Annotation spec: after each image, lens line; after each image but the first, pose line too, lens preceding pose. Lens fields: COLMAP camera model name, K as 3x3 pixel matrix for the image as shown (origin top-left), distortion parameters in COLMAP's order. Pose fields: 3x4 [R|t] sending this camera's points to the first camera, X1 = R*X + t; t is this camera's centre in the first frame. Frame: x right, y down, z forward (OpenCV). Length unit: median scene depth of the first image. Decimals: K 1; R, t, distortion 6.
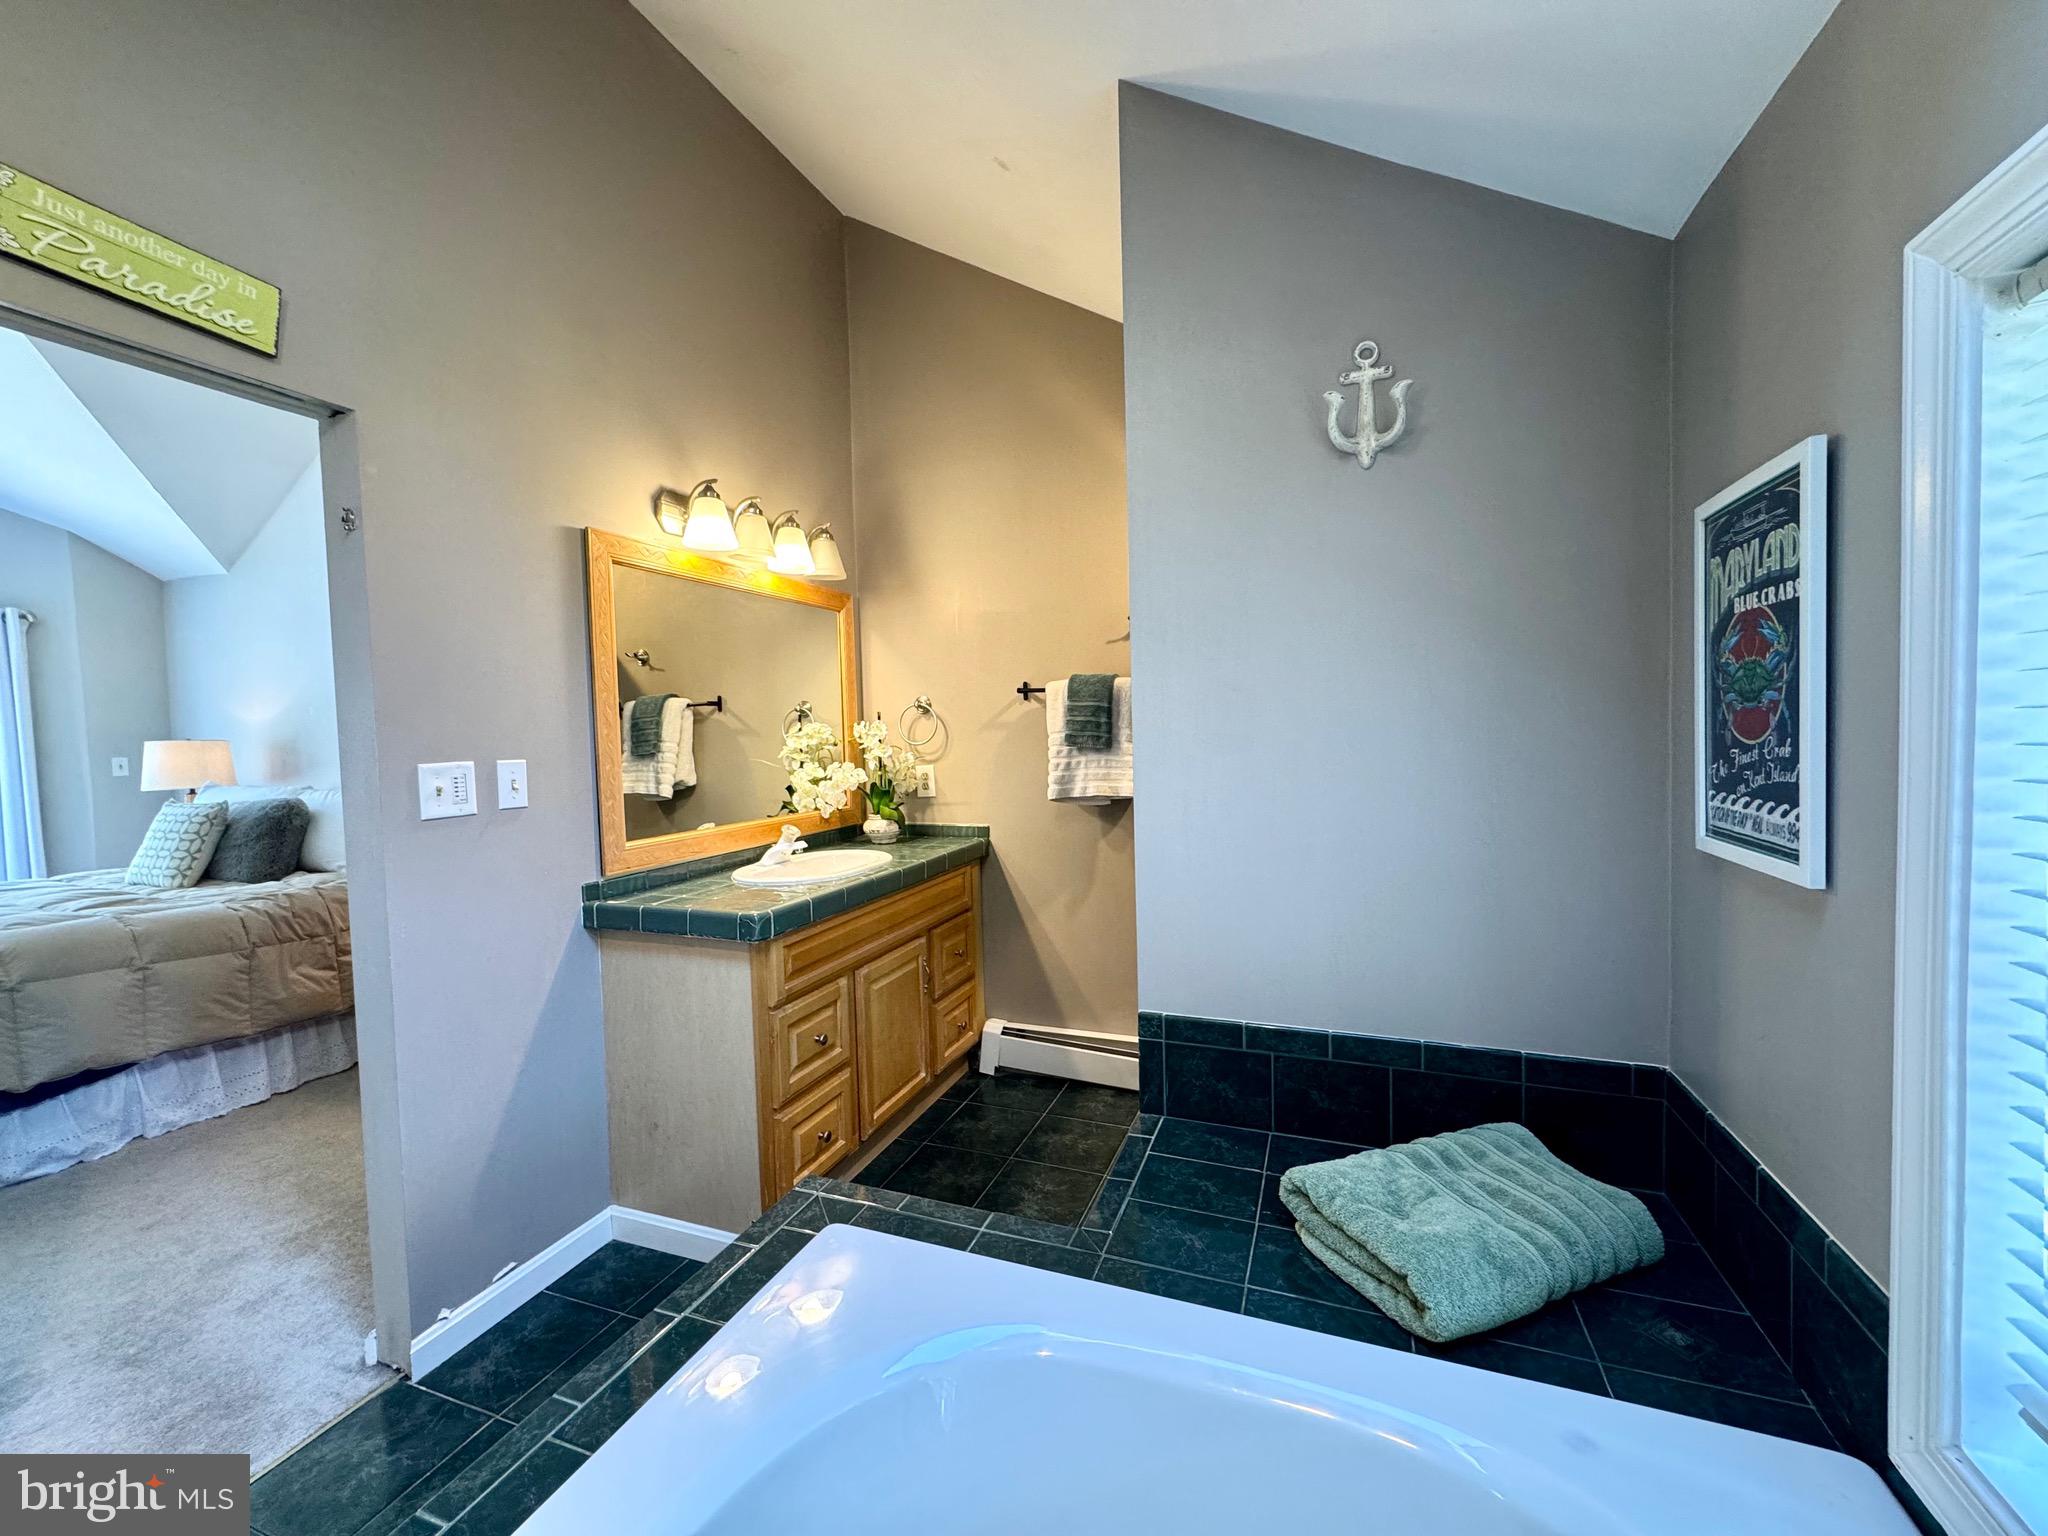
lens RADIAL K [[816.8, 0, 1014.7], [0, 816.8, 775.9], [0, 0, 1]] dist [-0.005331, 0.001198]
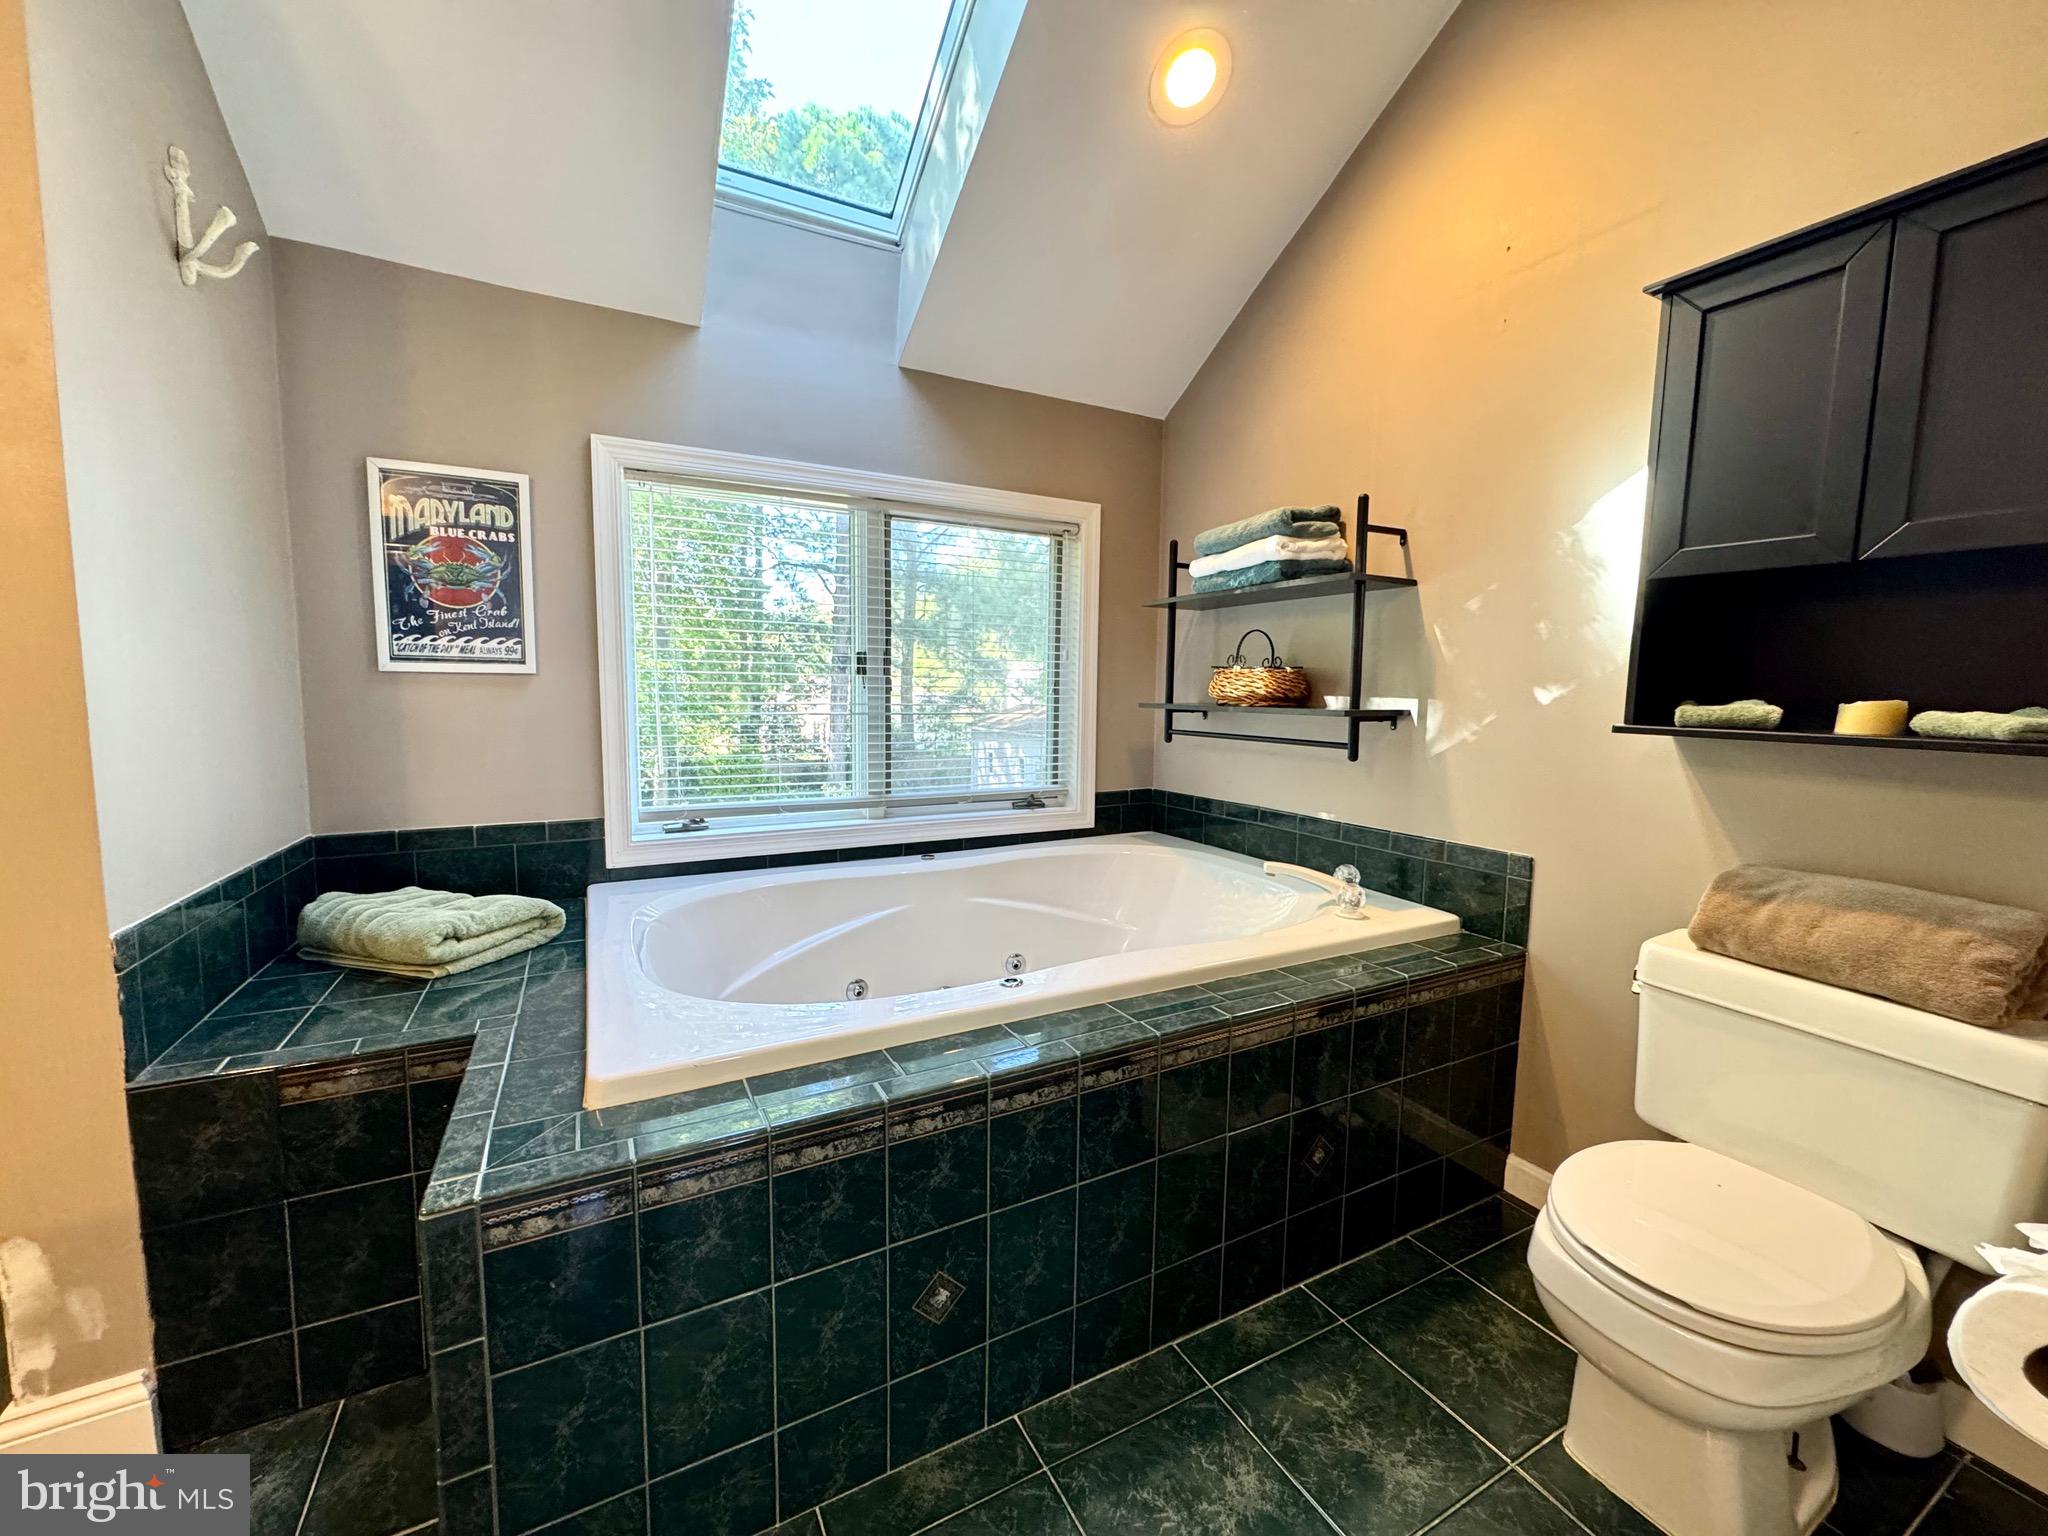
lens RADIAL K [[816.8, 0, 1026.0], [0, 816.8, 766.8], [0, 0, 1]] dist [-0.005331, 0.001198]
pose [[-0.768716, -0.041687, 0.638230, -1.308118], [0.037478, 0.993223, 0.110014, 0.164800], [-0.638491, 0.108489, -0.761945, 1.579131]]
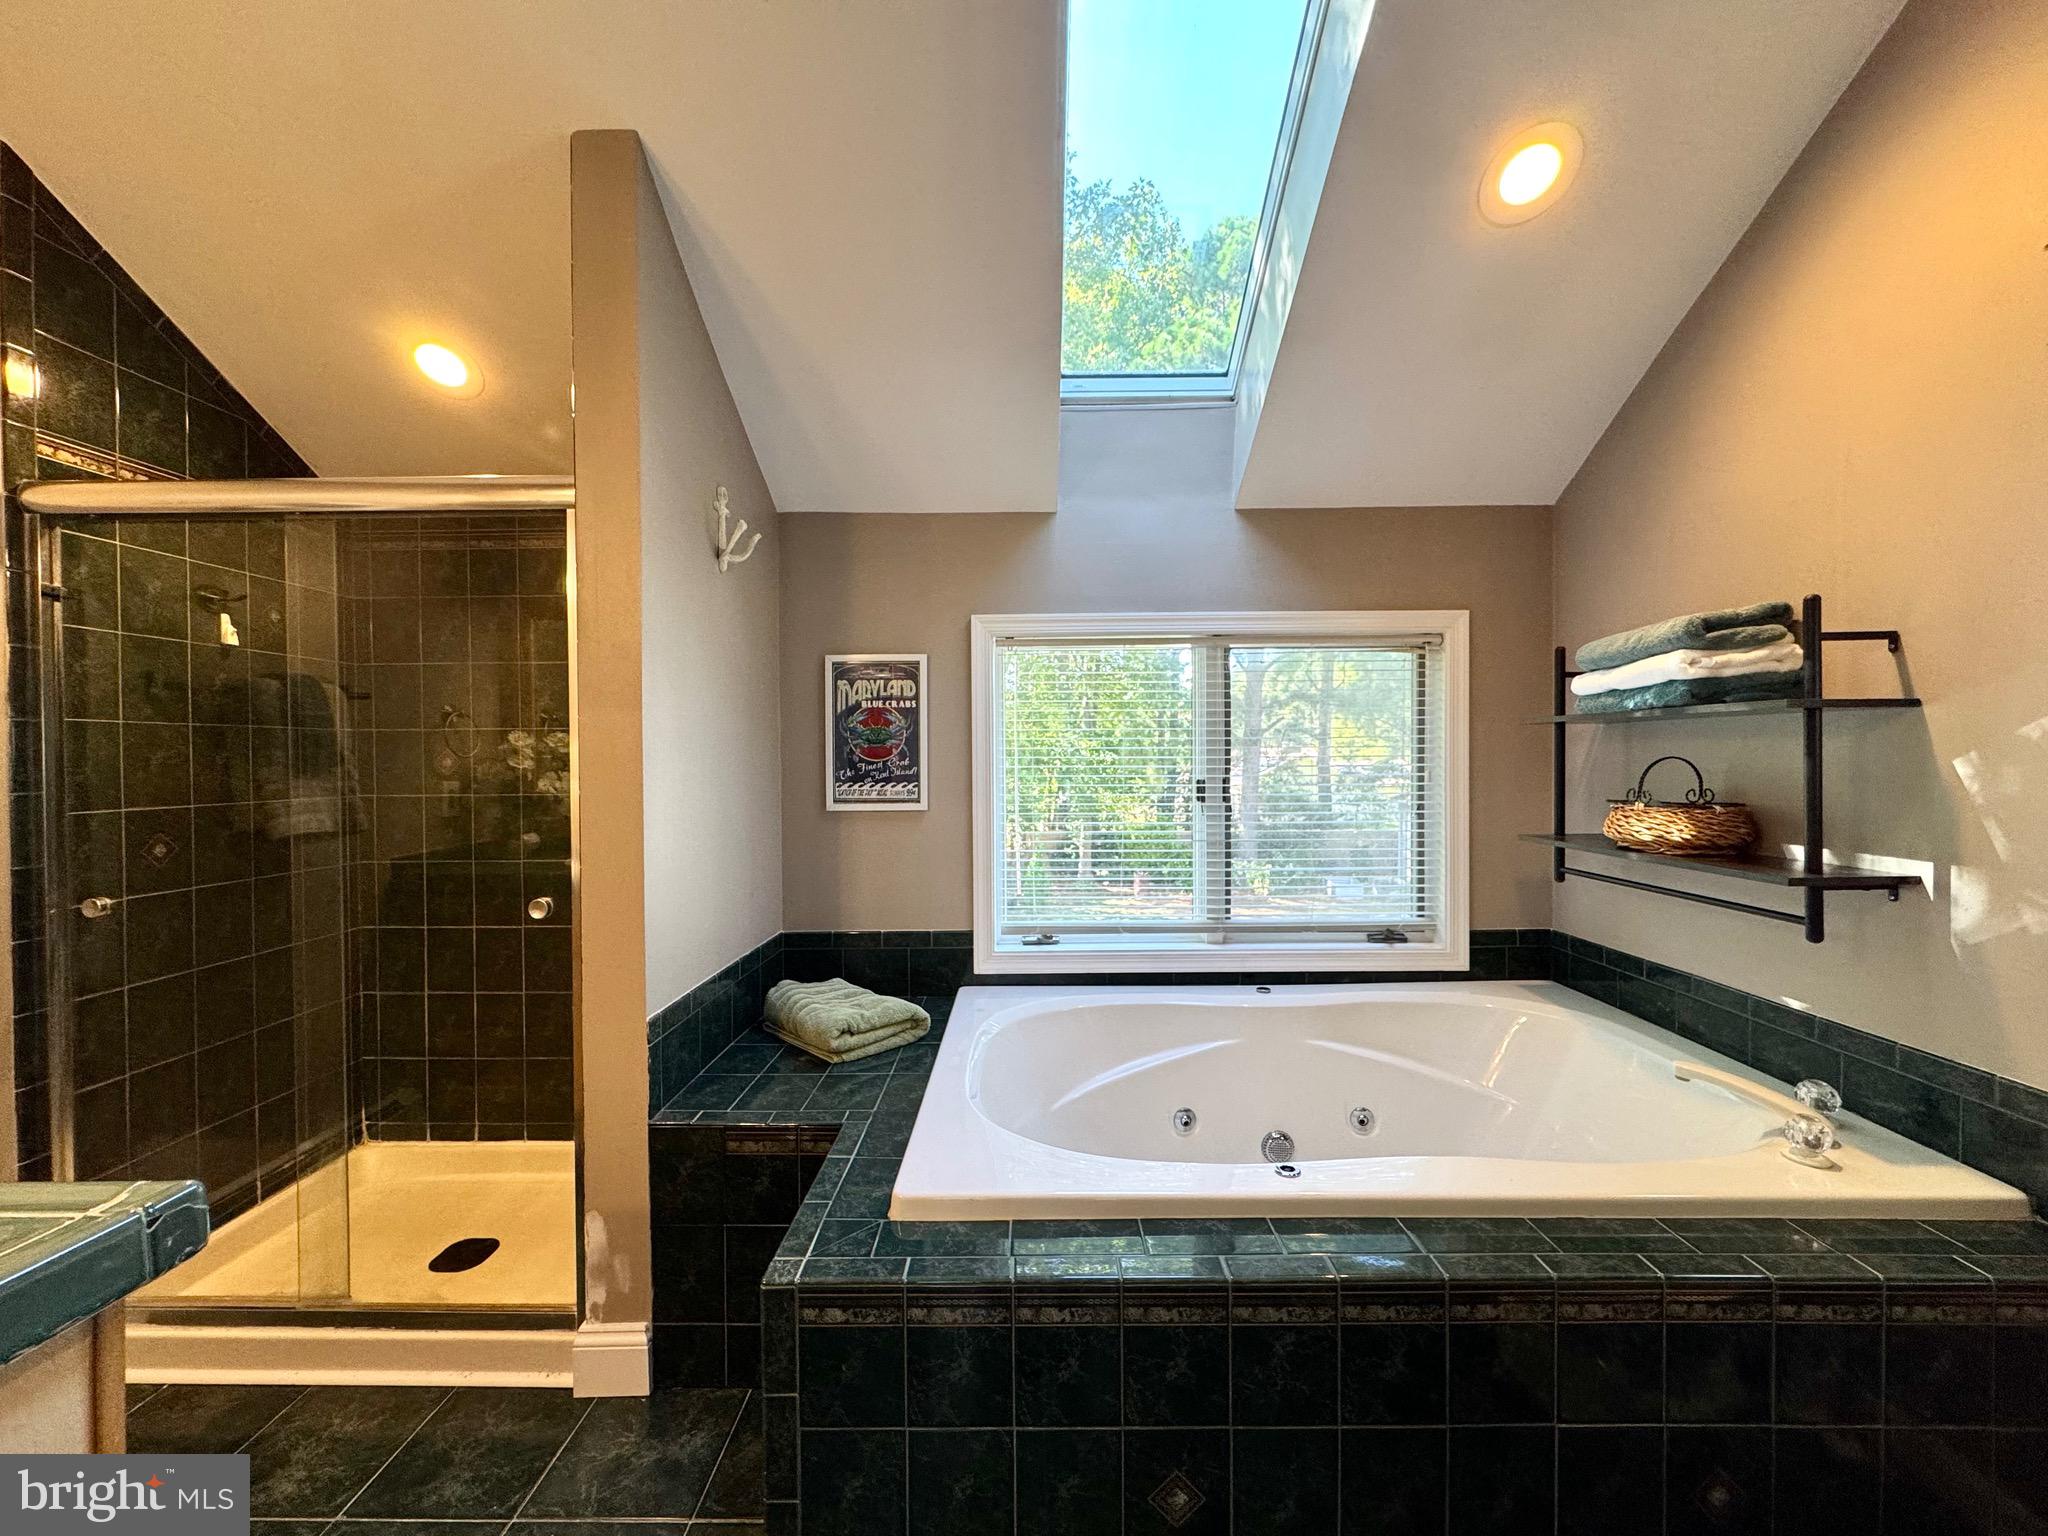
lens RADIAL K [[816.8, 0, 1024.2], [0, 816.8, 765.1], [0, 0, 1]] dist [-0.005331, 0.001198]
pose [[-0.362663, 0.019511, 0.931716, -1.509126], [0.058437, 0.998289, 0.001841, -0.004175], [-0.930087, 0.055114, -0.363182, 1.423780]]
